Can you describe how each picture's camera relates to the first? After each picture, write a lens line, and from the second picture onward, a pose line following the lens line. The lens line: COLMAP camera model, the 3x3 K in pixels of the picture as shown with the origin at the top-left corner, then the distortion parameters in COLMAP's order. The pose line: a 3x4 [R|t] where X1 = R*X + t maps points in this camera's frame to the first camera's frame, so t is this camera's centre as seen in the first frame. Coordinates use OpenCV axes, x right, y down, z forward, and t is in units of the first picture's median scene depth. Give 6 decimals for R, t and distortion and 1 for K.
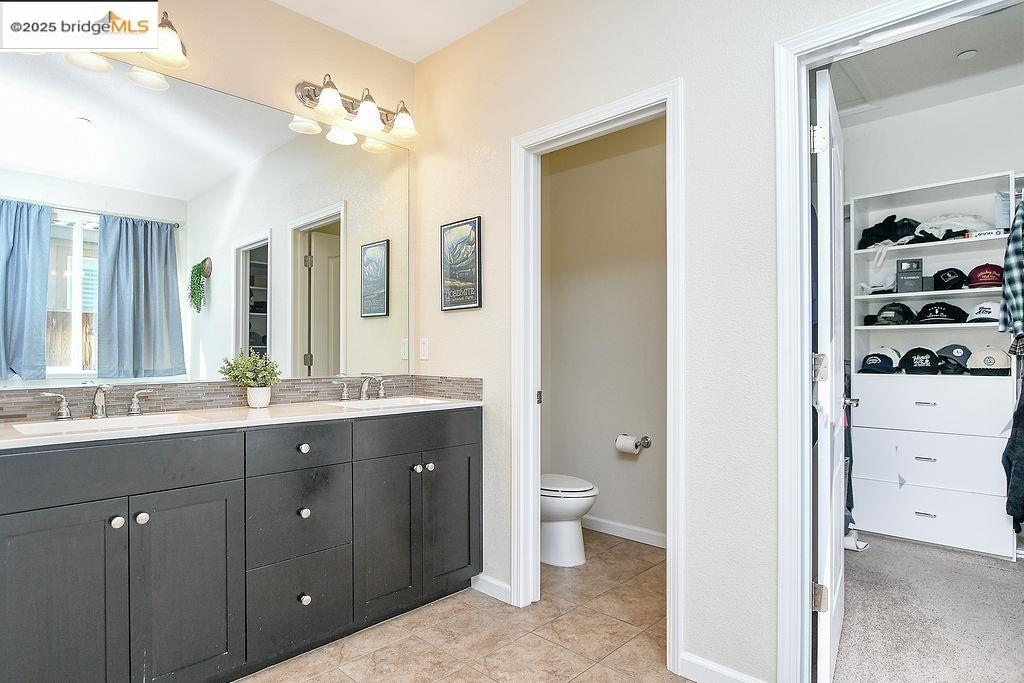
lens RADIAL K [[549.8, 0, 523.5], [0, 549.8, 352.7], [0, 0, 1]] dist [-0.018927, 0.001058]
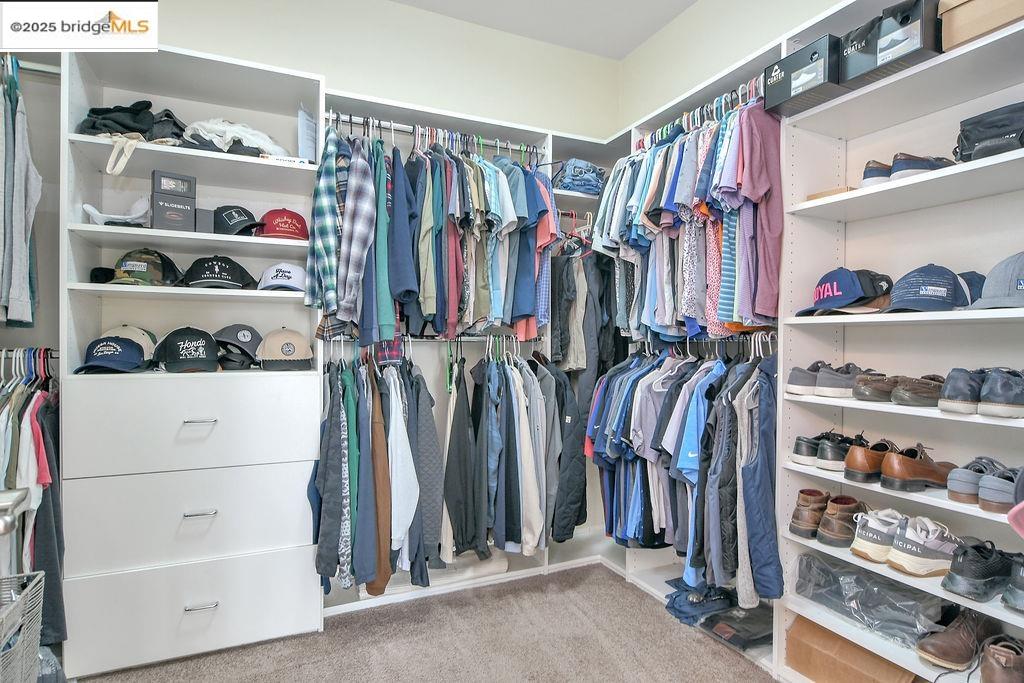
lens RADIAL K [[549.8, 0, 523.5], [0, 549.8, 352.7], [0, 0, 1]] dist [-0.018927, 0.001058]
pose [[0.339306, -0.006079, 0.940656, 0.291874], [-0.011393, 0.999879, 0.010571, 0.008635], [-0.940607, -0.014304, 0.339196, 0.457407]]
